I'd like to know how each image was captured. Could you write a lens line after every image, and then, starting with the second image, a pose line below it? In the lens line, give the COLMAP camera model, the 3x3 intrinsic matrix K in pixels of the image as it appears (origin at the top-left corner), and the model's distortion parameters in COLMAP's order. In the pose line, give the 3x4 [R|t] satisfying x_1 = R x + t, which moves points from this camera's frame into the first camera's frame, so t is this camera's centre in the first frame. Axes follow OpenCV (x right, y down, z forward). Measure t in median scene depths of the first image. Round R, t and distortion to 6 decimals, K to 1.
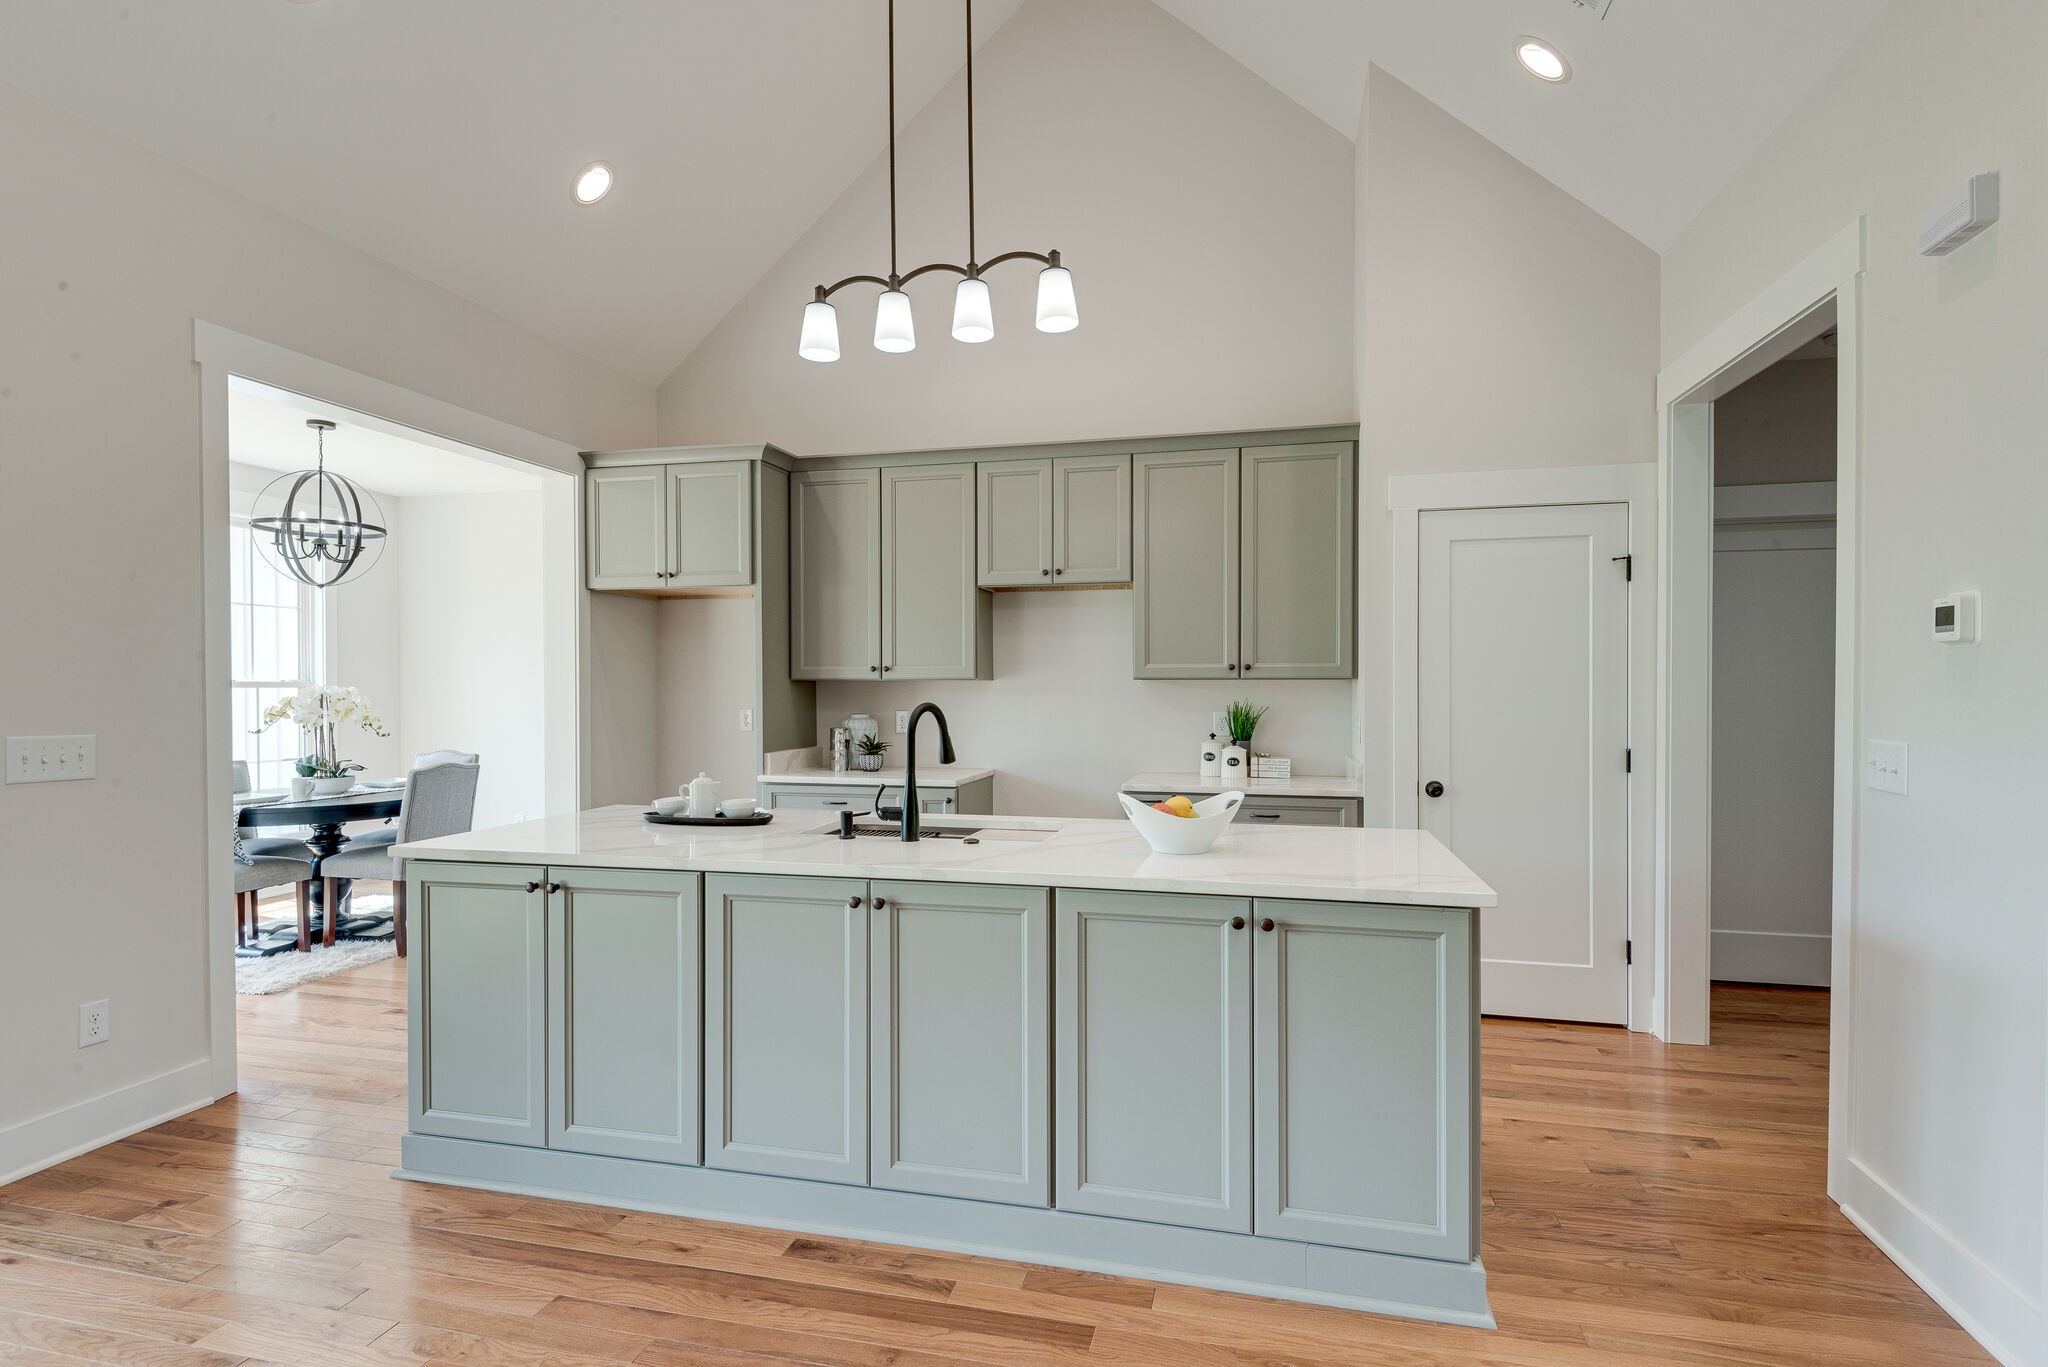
lens RADIAL K [[1001.5, 0, 1024.0], [0, 1001.5, 683.5], [0, 0, 1]] dist [0.001990, 0.000250]
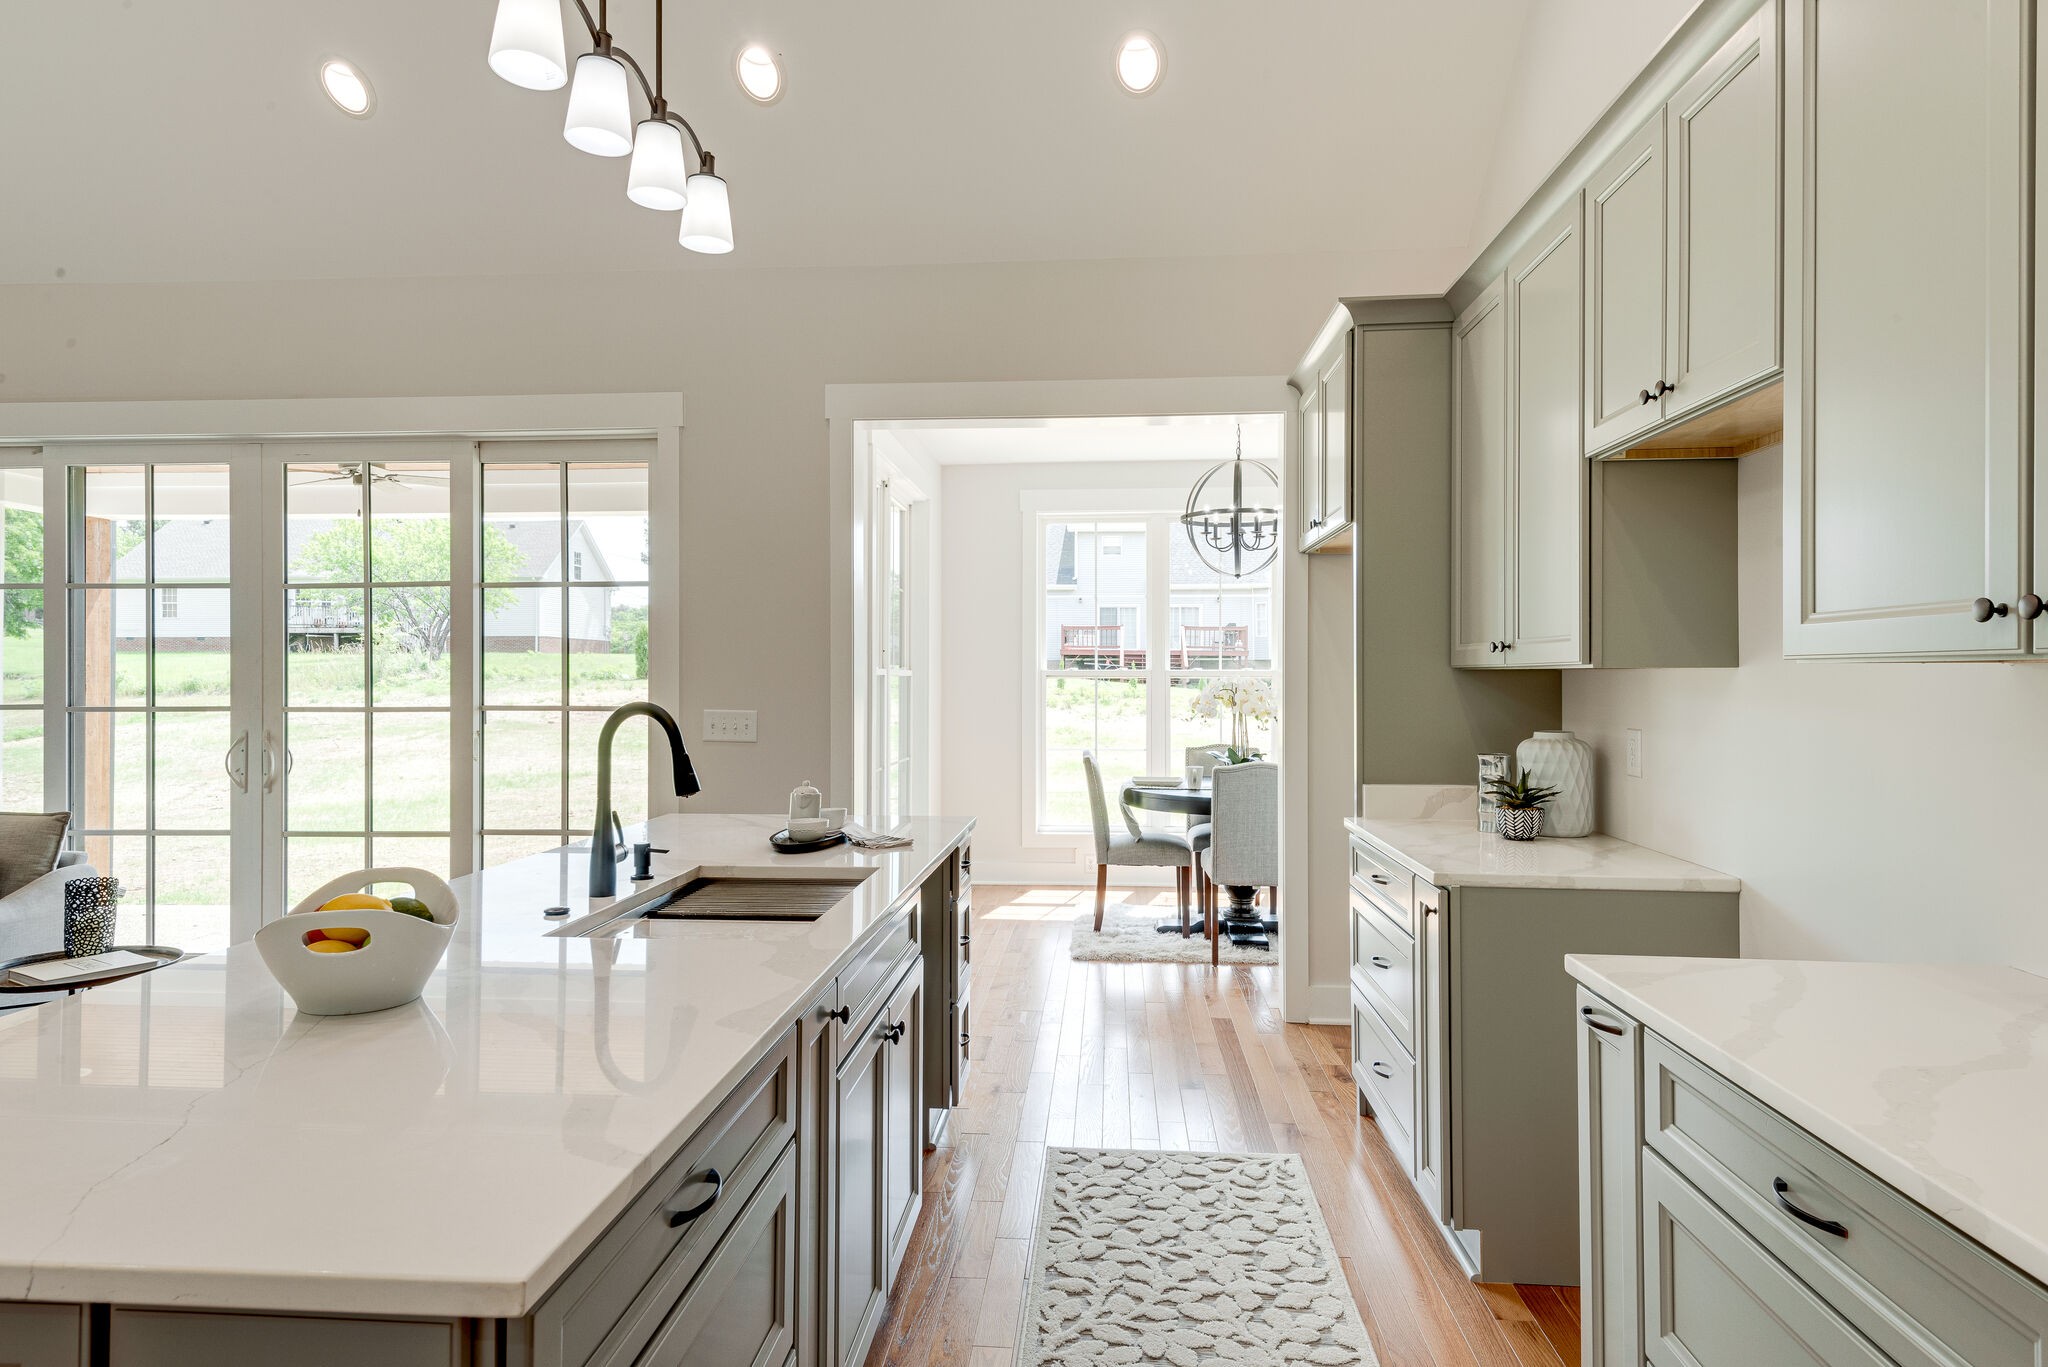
lens RADIAL K [[1149.0, 0, 1024.0], [0, 1149.0, 683.5], [0, 0, 1]] dist [0.014519, 0.001350]
pose [[0.166774, 0.008501, -0.985958, 0.405441], [0.000513, 0.999962, 0.008708, -0.000235], [0.985995, -0.001959, 0.166763, 0.642031]]
